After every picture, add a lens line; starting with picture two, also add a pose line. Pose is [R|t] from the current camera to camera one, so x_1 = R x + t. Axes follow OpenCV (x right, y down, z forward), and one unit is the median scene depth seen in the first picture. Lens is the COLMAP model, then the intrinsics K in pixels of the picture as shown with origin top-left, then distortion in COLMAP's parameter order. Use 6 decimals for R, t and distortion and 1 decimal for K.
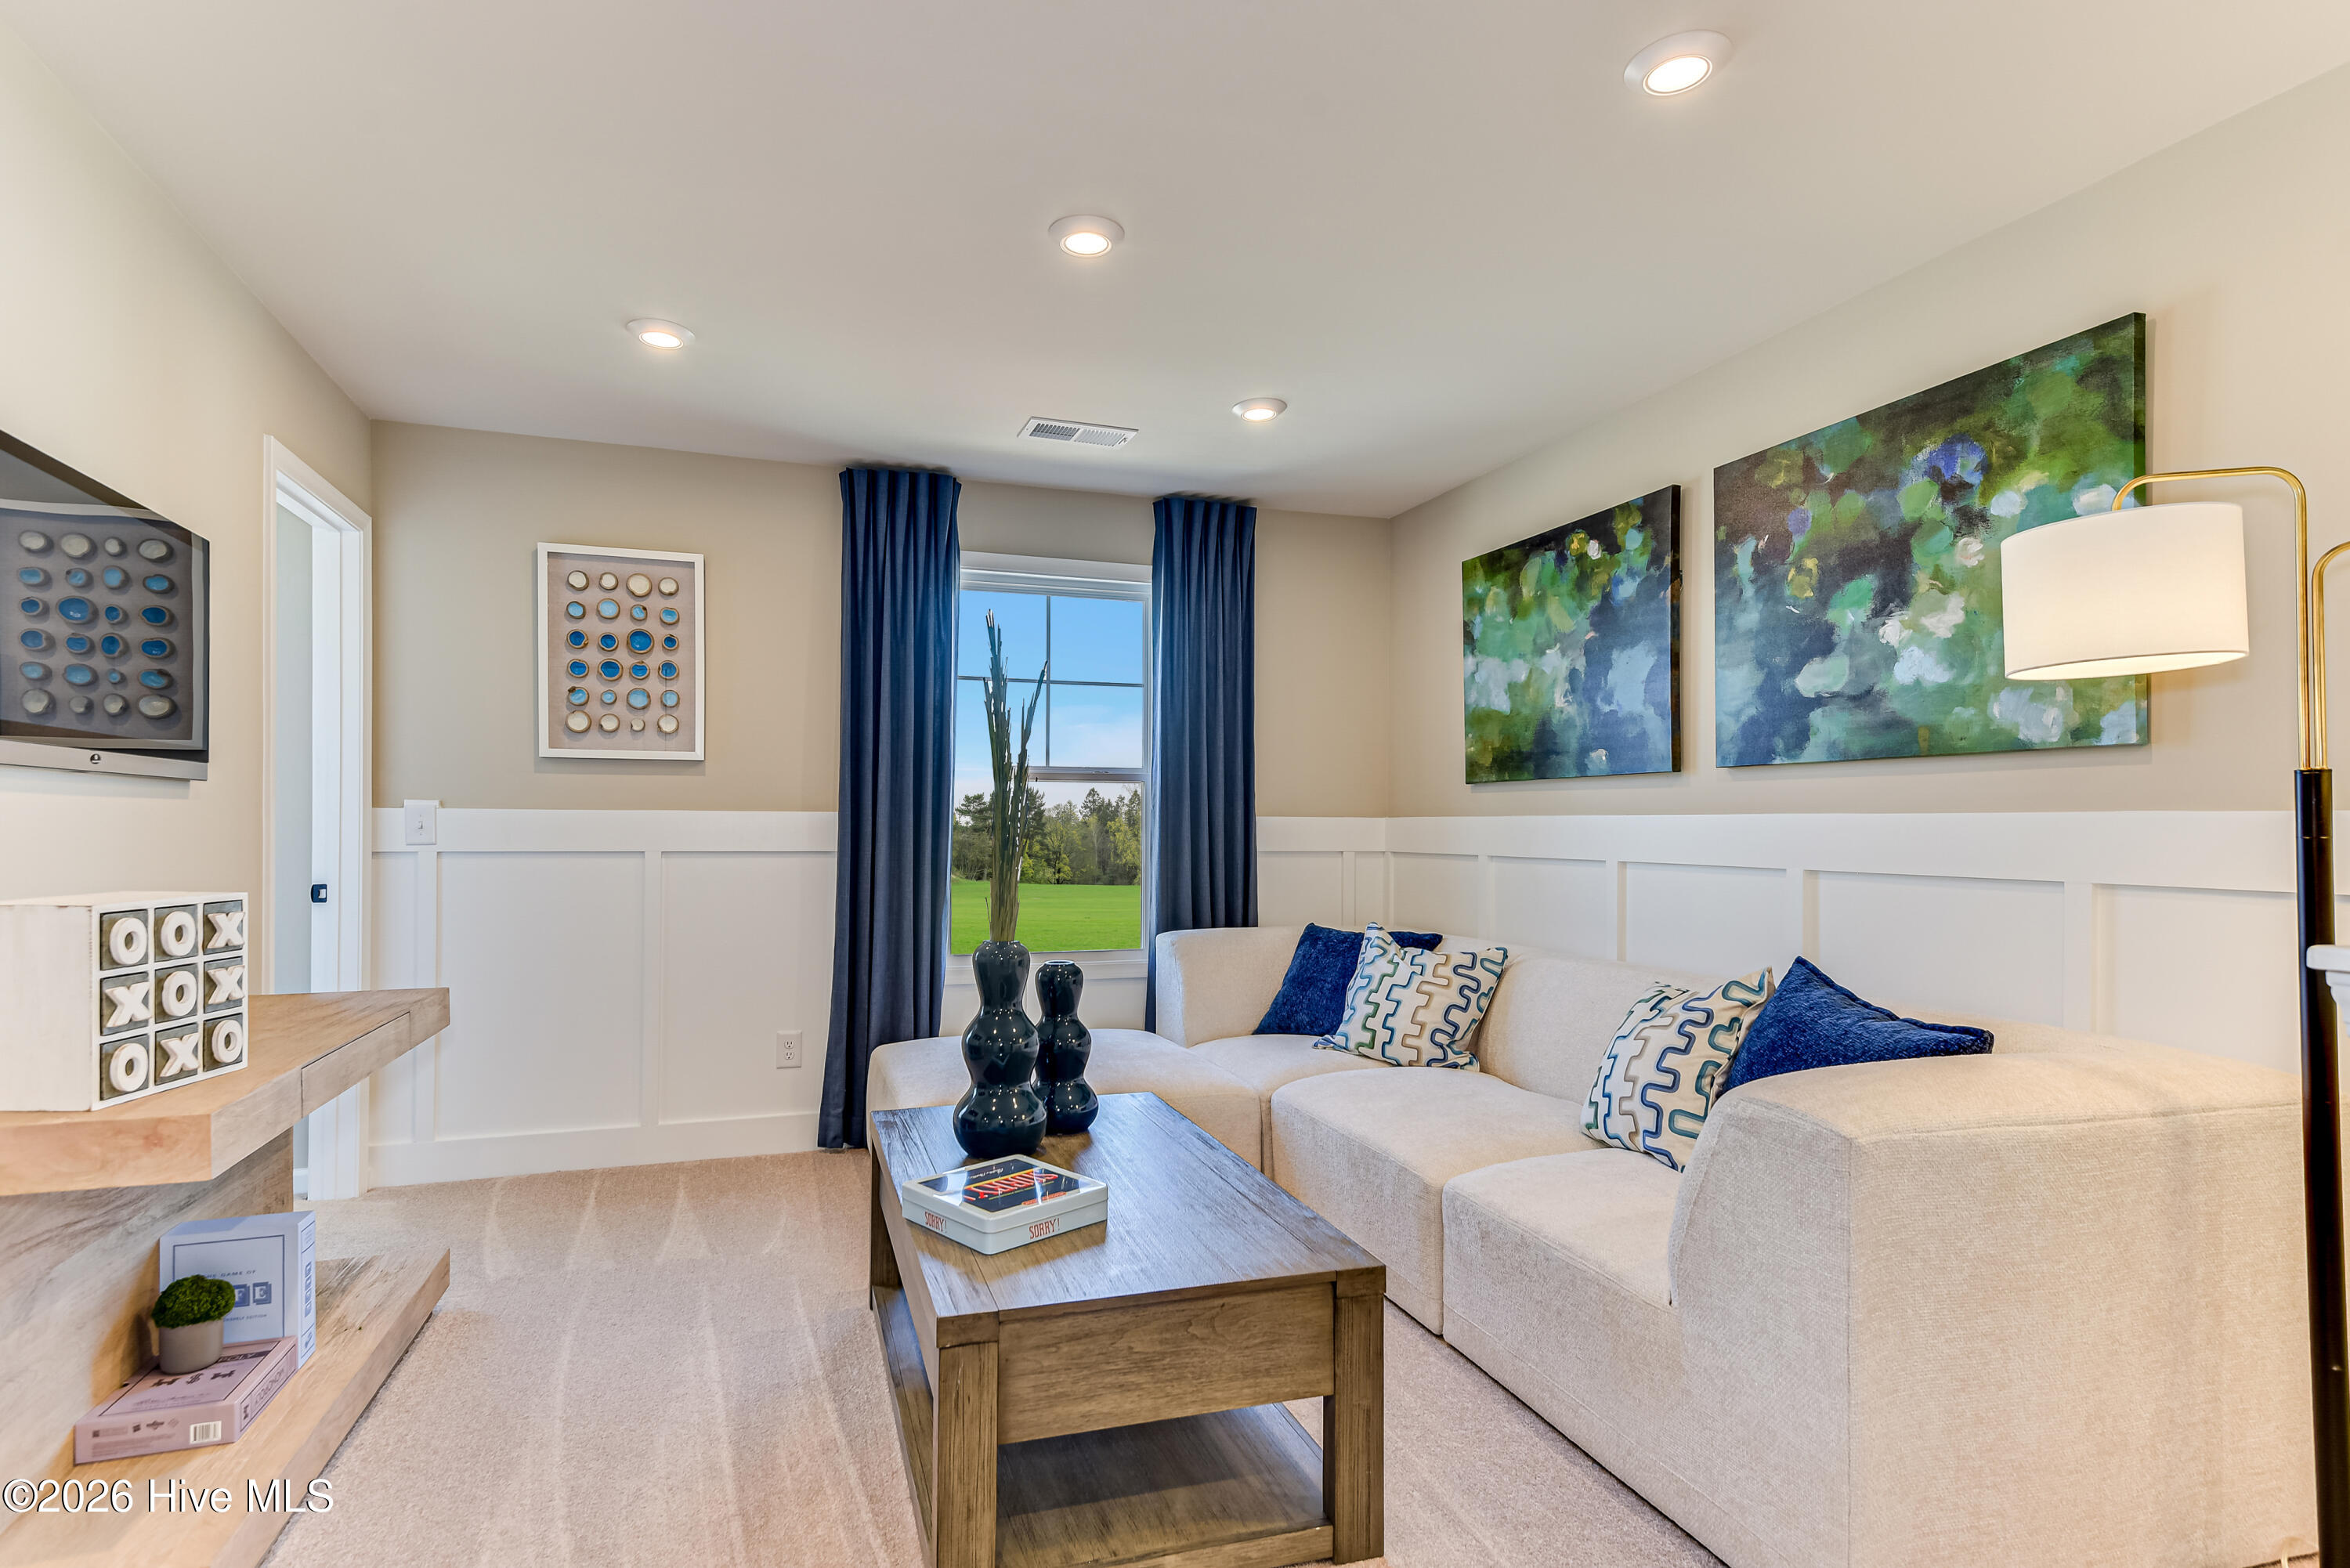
lens RADIAL K [[1166.9, 0, 1124.9], [0, 1166.9, 817.9], [0, 0, 1]] dist [0.051725, -0.020674]
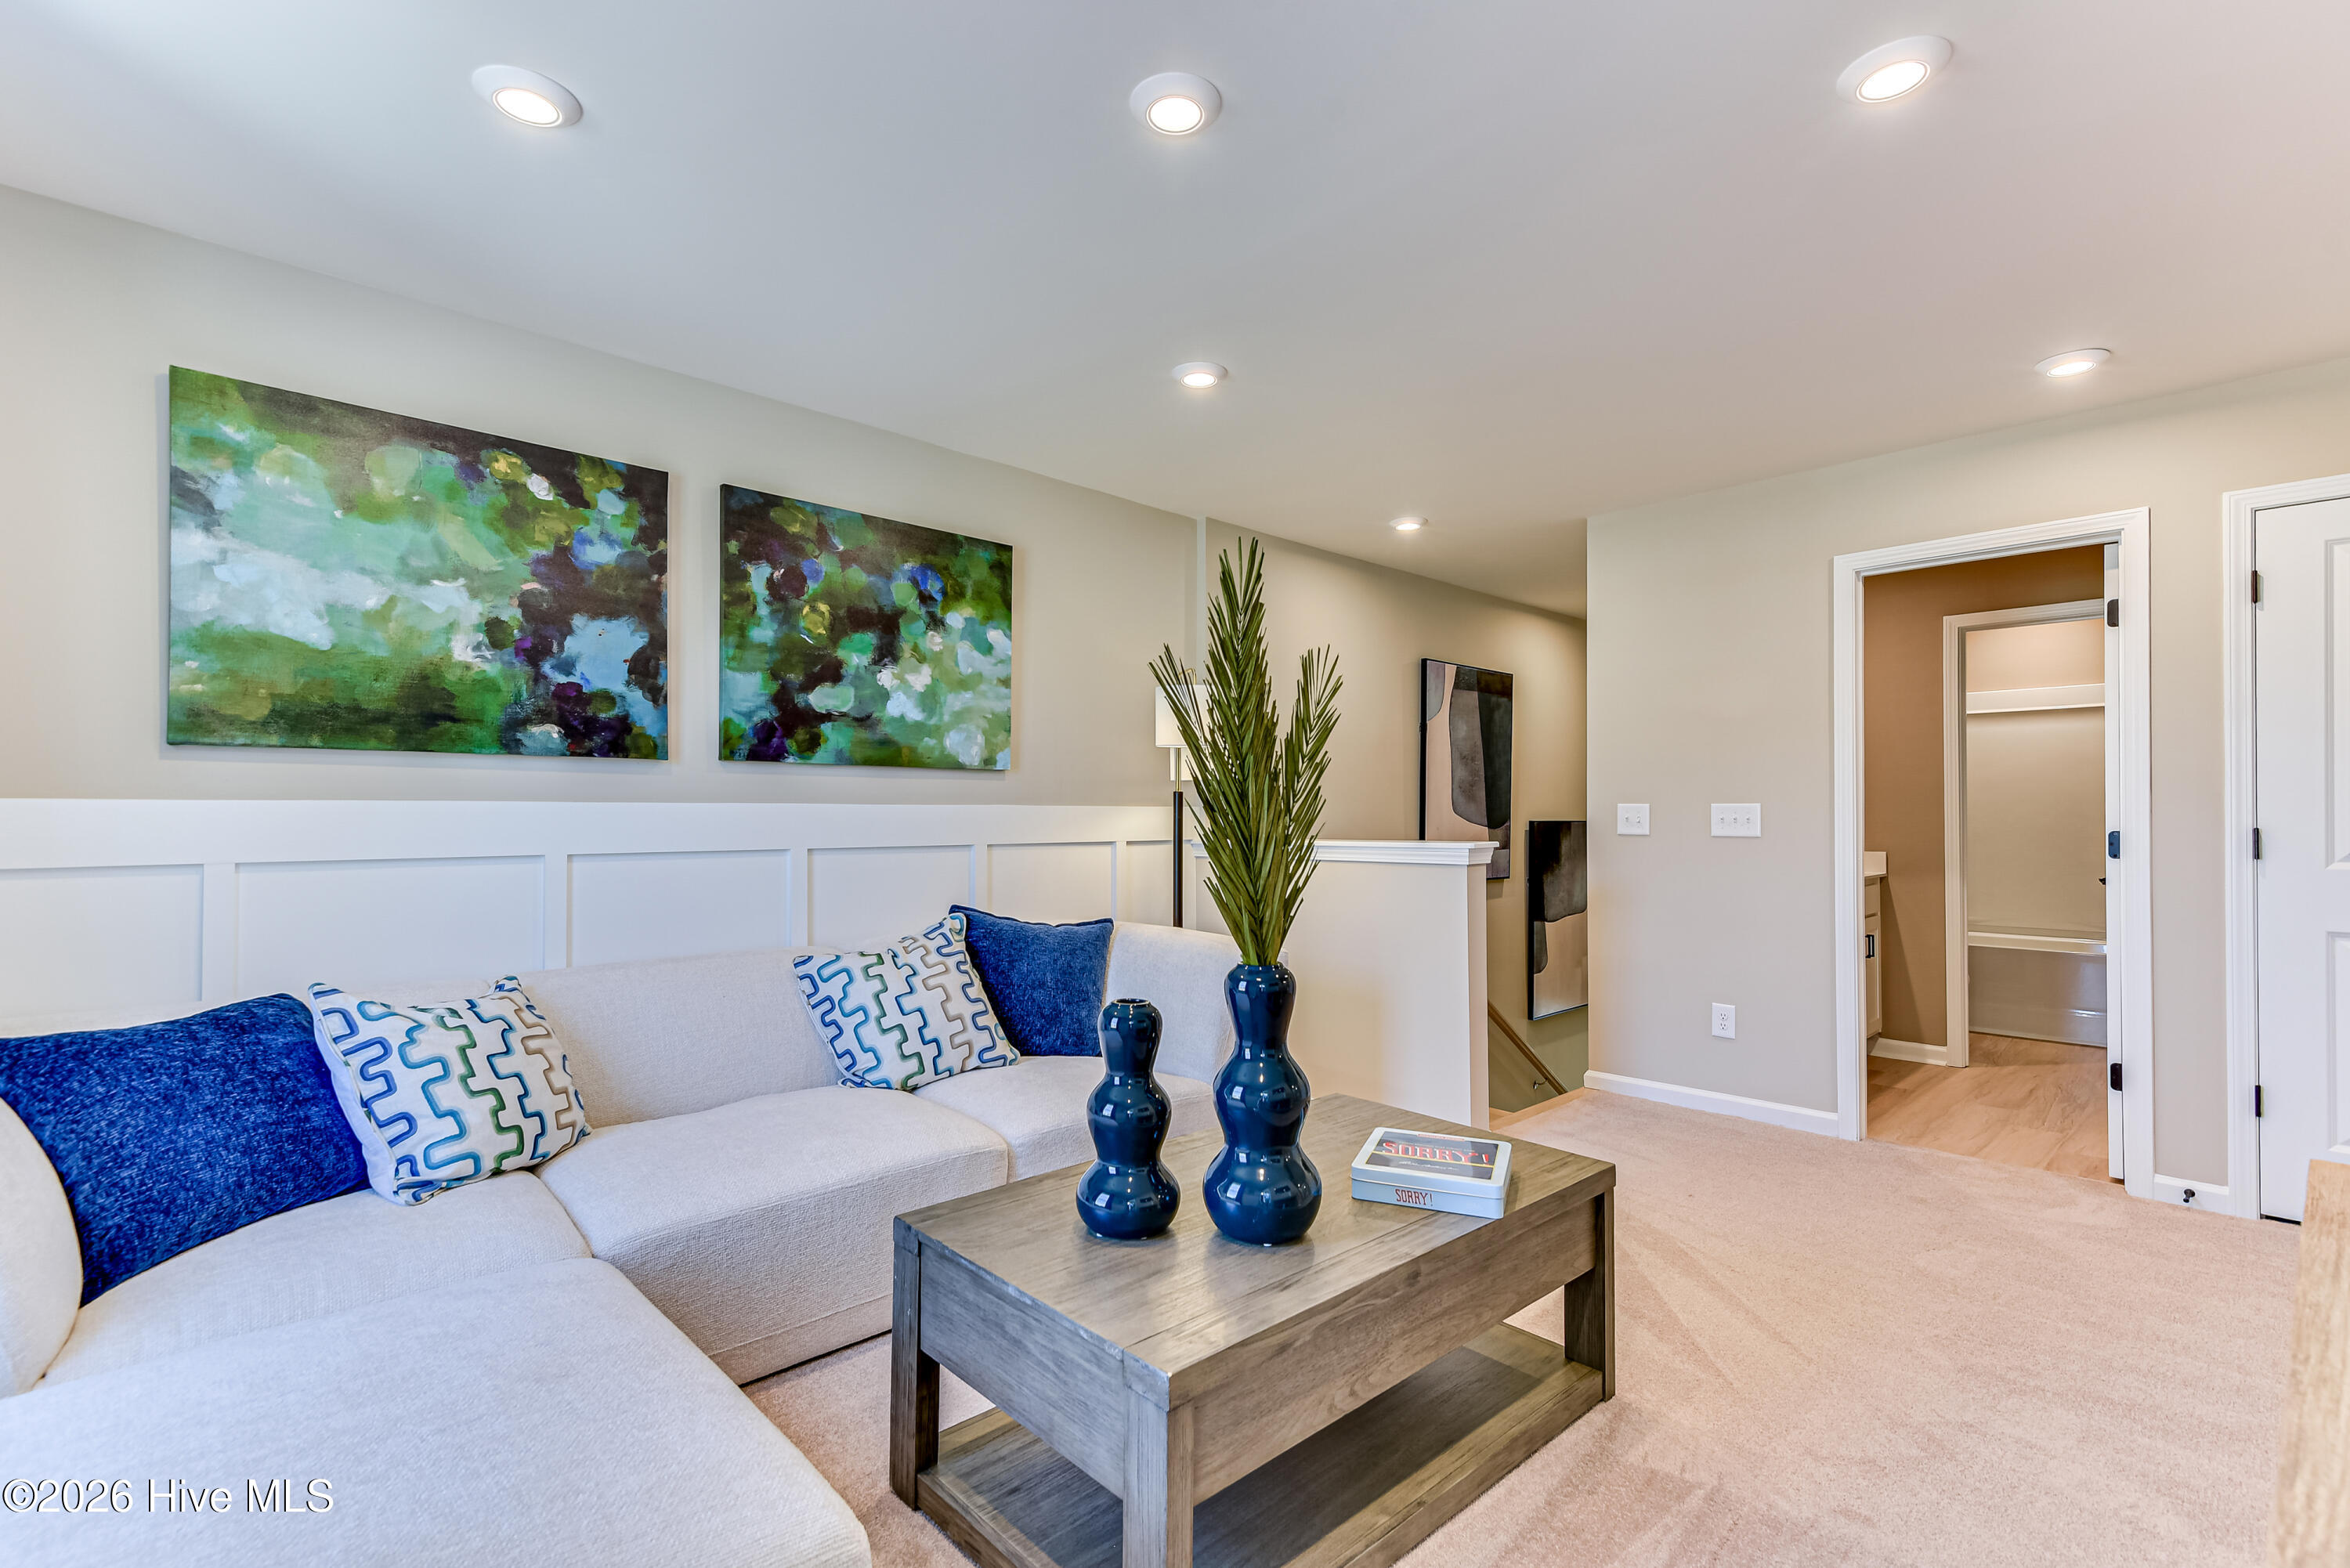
lens RADIAL K [[1055.2, 0, 1176.5], [0, 1055.2, 813.3], [0, 0, 1]] dist [0.003717, -0.000856]
pose [[-0.446657, -0.001464, 0.894704, -0.643943], [-0.005056, 0.999987, -0.000887, 0.005655], [-0.894691, -0.004920, -0.446659, 1.238391]]
